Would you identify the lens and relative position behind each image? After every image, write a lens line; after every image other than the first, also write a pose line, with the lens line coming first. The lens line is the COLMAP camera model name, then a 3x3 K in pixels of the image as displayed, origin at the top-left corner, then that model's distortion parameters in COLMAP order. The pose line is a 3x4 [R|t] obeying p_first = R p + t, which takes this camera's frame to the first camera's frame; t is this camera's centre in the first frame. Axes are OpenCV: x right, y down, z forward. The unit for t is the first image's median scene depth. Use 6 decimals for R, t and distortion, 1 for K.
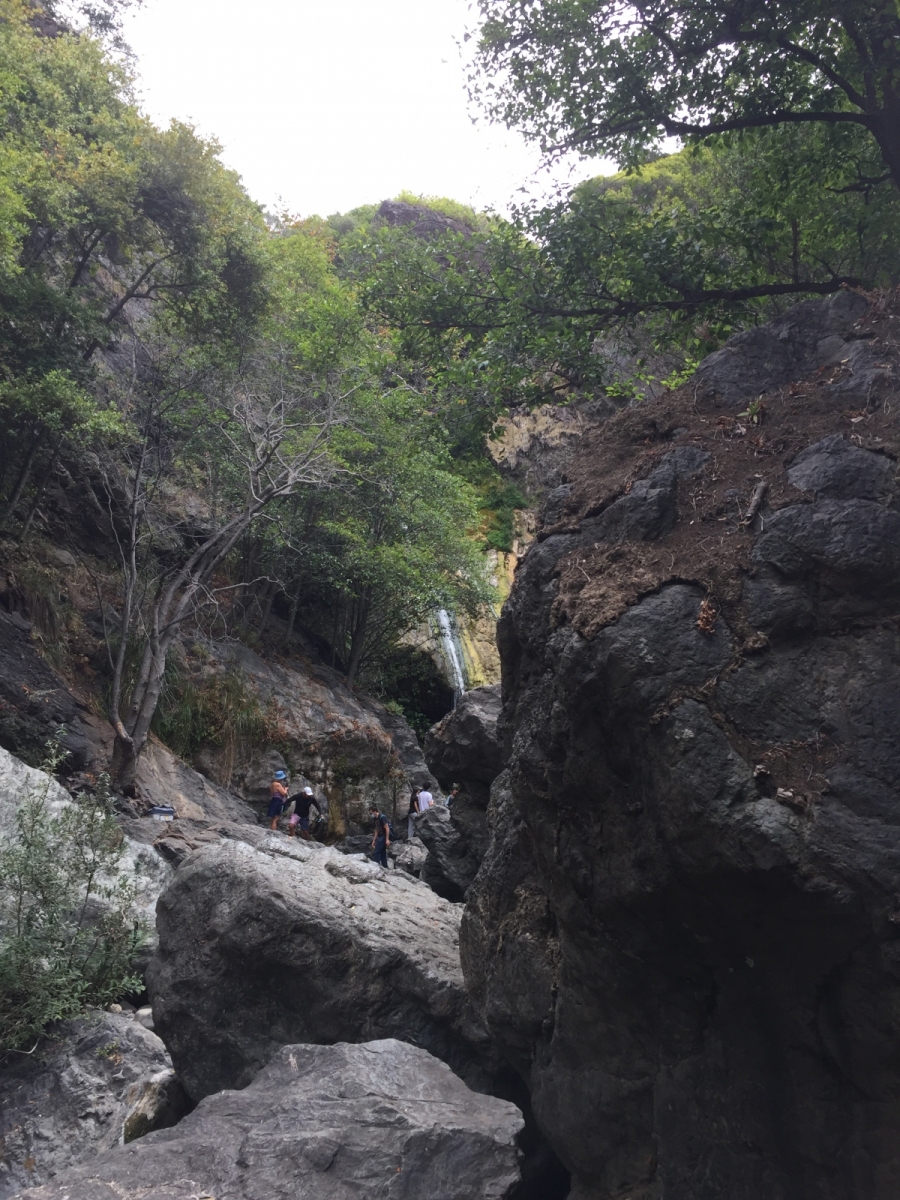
lens RADIAL K [[997.4, 0, 451.8], [0, 997.4, 602.7], [0, 0, 1]] dist [-0.035859, -0.000152]
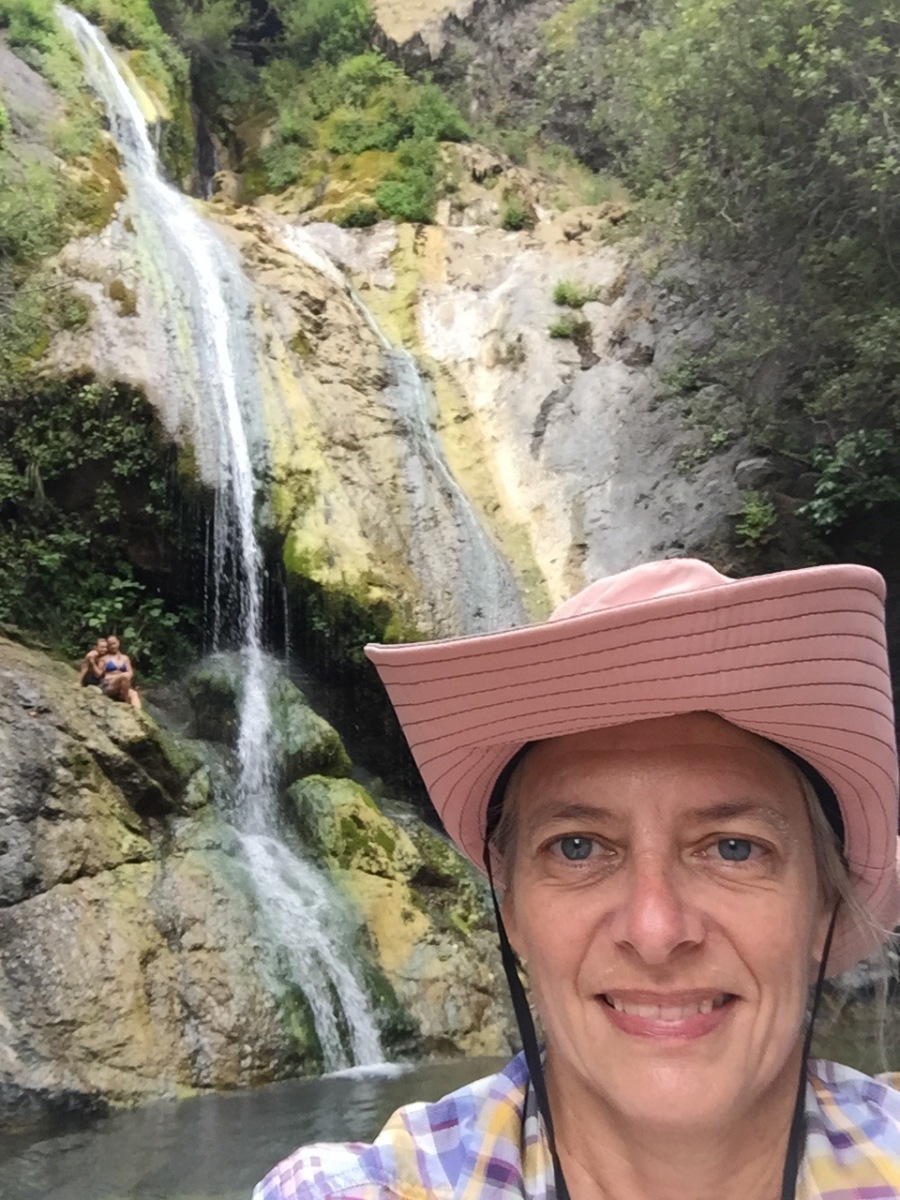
lens RADIAL K [[1083.7, 0, 430.6], [0, 1083.7, 613.7], [0, 0, 1]] dist [0.069909, -0.149586]
pose [[0.998120, -0.051943, -0.032519, 0.077072], [0.052267, 0.998591, 0.009185, 0.124342], [0.031996, -0.010867, 0.999429, 0.655284]]
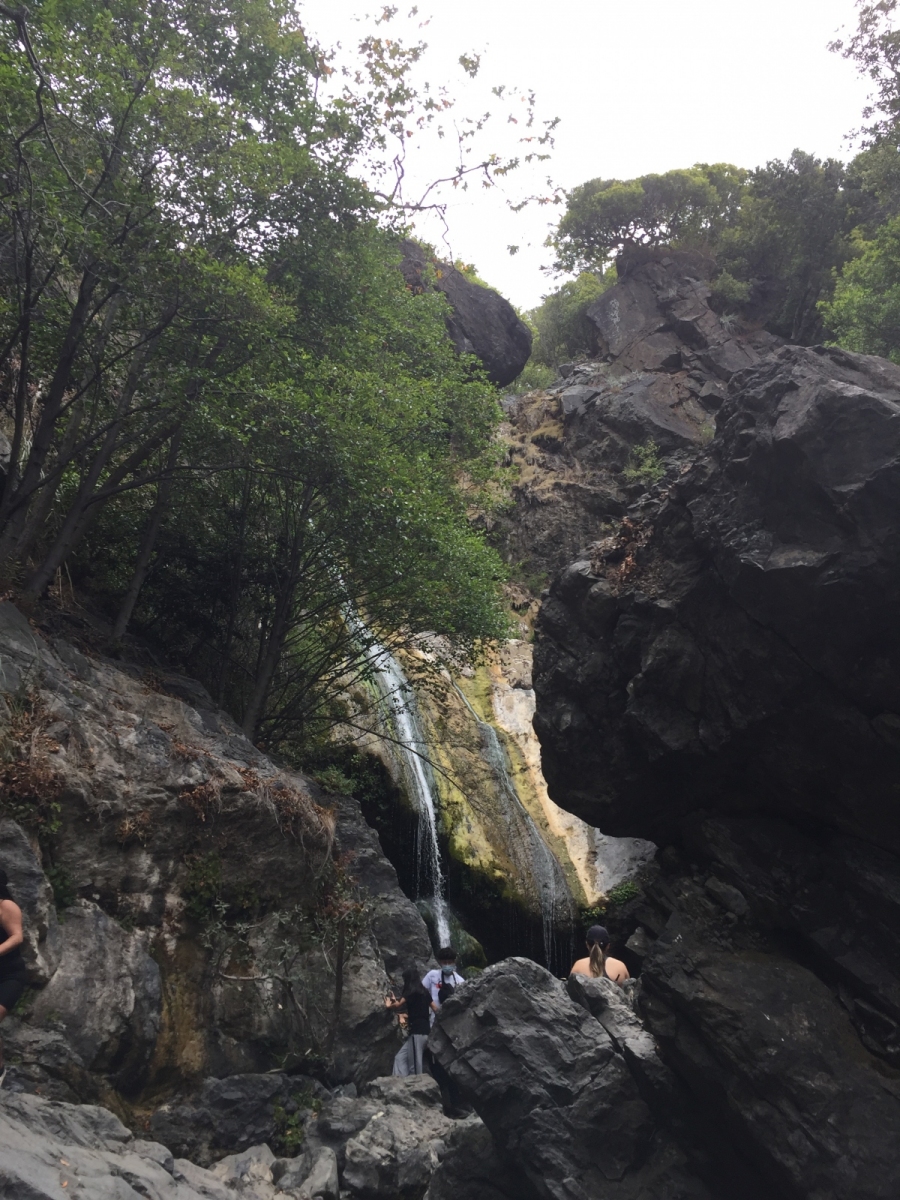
lens RADIAL K [[1018.8, 0, 452.0], [0, 1018.8, 593.9], [0, 0, 1]] dist [0.071385, -0.083468]
pose [[0.996860, 0.024253, 0.075375, -0.028021], [-0.008907, 0.980241, -0.197608, 0.077315], [-0.078678, 0.196316, 0.977379, 0.337405]]
